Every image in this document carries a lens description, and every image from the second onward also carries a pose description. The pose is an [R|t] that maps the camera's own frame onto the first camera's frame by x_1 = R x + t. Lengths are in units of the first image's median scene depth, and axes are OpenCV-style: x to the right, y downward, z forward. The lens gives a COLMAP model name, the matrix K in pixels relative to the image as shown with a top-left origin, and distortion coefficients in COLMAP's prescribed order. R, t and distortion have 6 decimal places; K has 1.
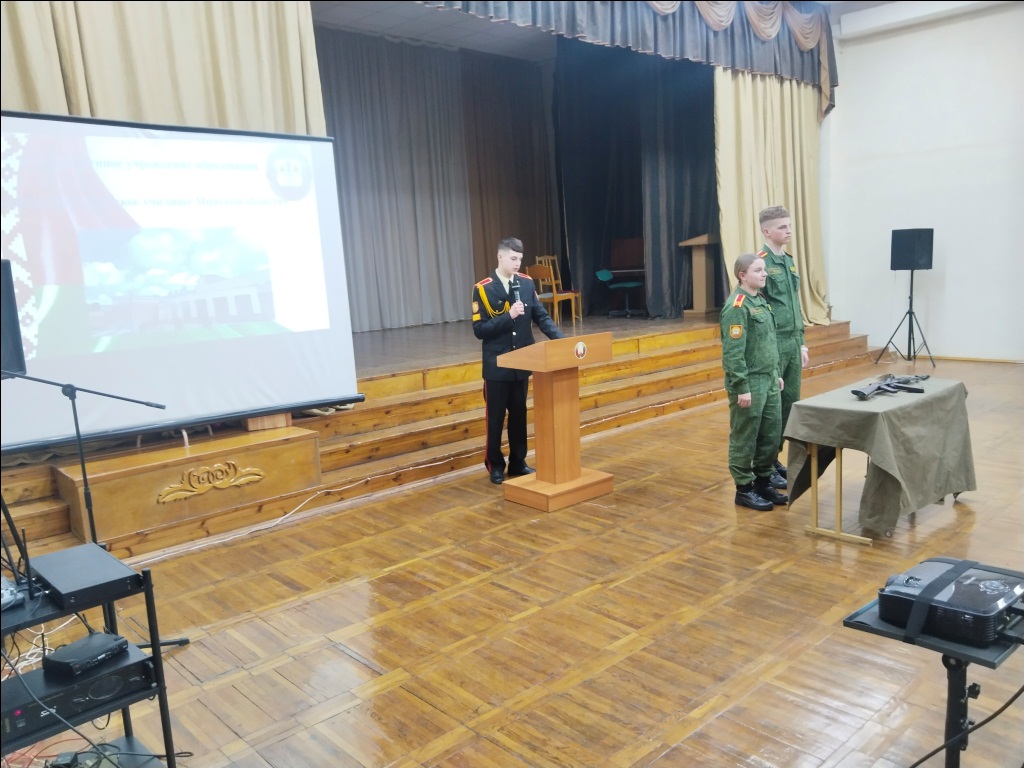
lens RADIAL K [[818.0, 0, 512.0], [0, 818.0, 384.0], [0, 0, 1]] dist [0.057339, -0.114515]
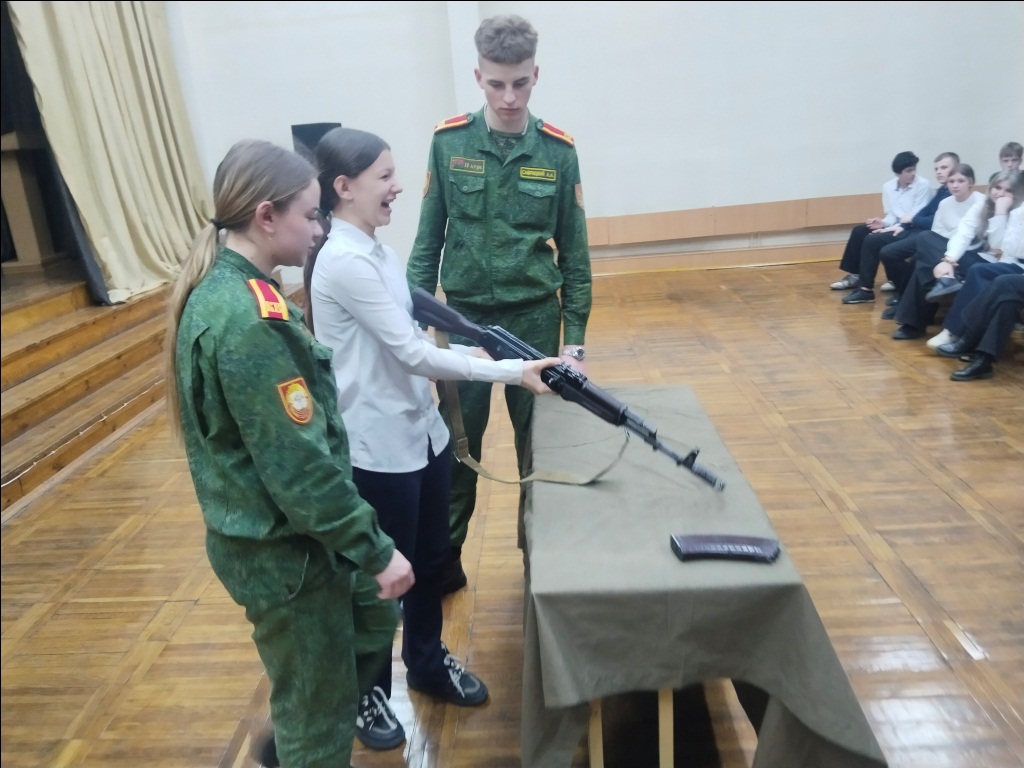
lens RADIAL K [[818.0, 0, 512.0], [0, 818.0, 384.0], [0, 0, 1]] dist [0.057339, -0.114515]
pose [[0.710398, -0.213758, 0.670553, 0.124558], [0.146377, 0.976802, 0.156308, -0.102924], [-0.688410, -0.012887, 0.725208, 0.719153]]
